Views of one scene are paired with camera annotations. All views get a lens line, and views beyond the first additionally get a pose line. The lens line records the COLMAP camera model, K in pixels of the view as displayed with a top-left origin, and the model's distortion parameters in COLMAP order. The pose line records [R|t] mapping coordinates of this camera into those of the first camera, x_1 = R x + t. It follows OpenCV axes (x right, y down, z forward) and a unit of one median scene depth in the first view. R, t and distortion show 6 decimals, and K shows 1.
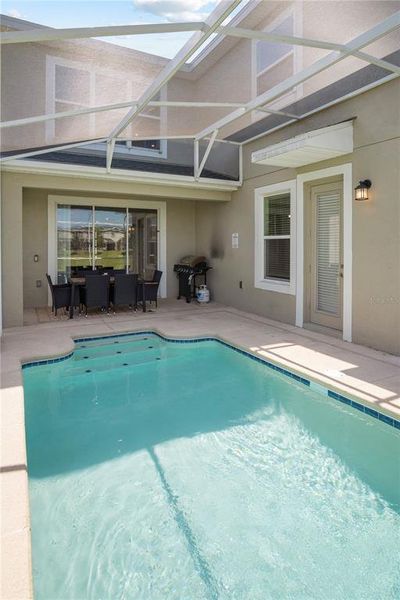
lens RADIAL K [[345.4, 0, 211.3], [0, 345.4, 251.3], [0, 0, 1]] dist [-0.061700, 0.000170]
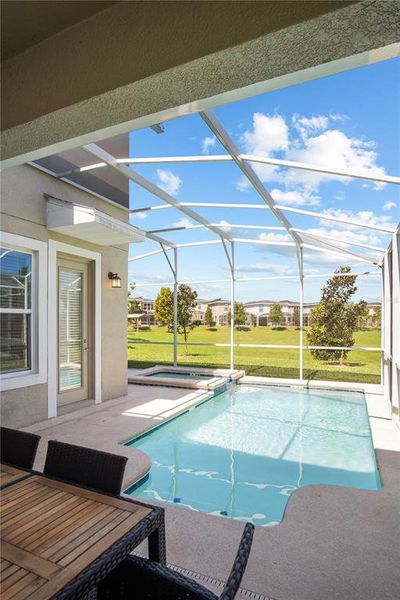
lens RADIAL K [[336.0, 0, 198.0], [0, 336.0, 321.1], [0, 0, 1]] dist [-0.019447, 0.002264]
pose [[-0.581355, -0.000684, 0.813650, -0.524134], [0.014593, 0.999830, 0.011268, -0.020215], [-0.813519, 0.018425, -0.581246, 0.984081]]
